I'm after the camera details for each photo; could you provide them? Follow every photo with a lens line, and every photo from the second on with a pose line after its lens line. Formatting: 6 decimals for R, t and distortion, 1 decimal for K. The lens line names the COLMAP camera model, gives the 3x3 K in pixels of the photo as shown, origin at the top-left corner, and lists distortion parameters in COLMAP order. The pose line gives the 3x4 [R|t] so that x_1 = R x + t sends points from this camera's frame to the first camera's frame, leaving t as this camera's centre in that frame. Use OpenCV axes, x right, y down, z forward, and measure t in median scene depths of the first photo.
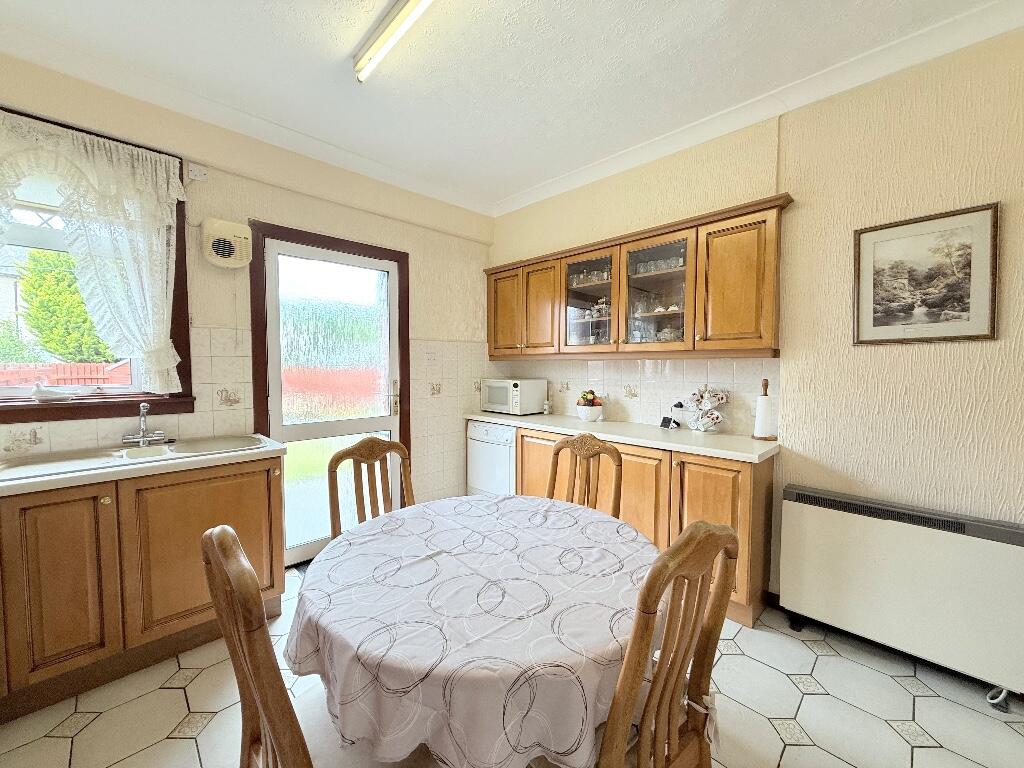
lens RADIAL K [[406.9, 0, 512.0], [0, 406.9, 384.0], [0, 0, 1]] dist [-0.000832, -0.000089]
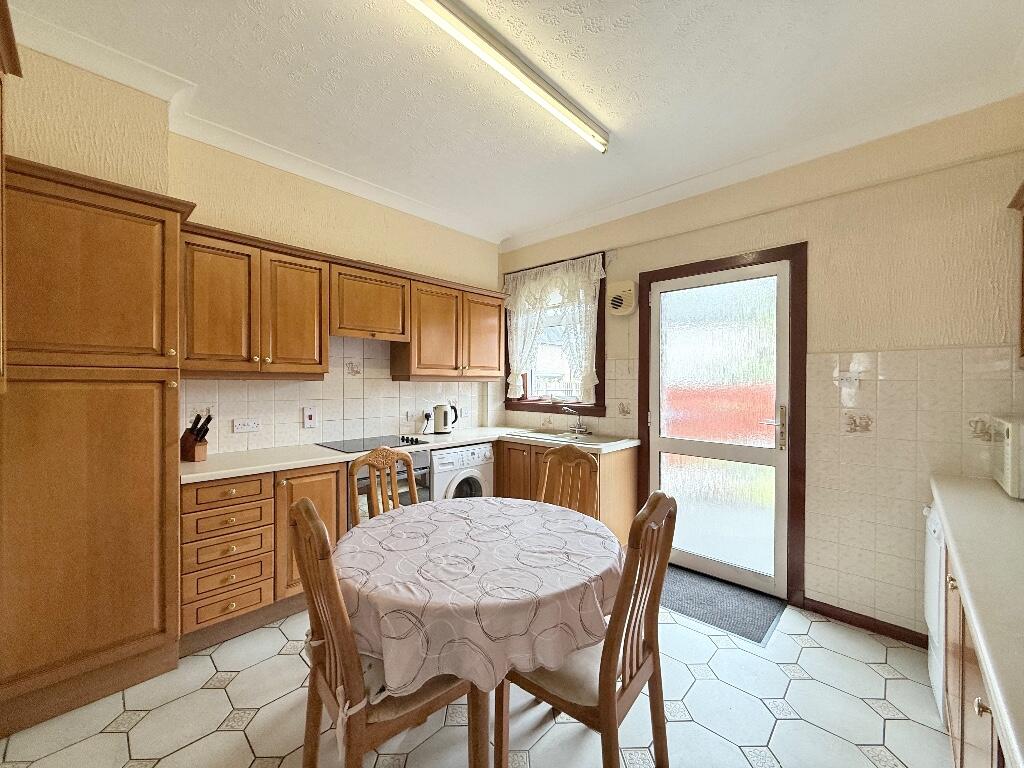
lens RADIAL K [[406.9, 0, 512.0], [0, 406.9, 384.0], [0, 0, 1]] dist [-0.000832, -0.000089]
pose [[0.043457, 0.002892, -0.999051, 0.839418], [-0.056414, 0.998407, 0.000436, -0.039112], [0.997461, 0.056342, 0.043551, 0.727977]]
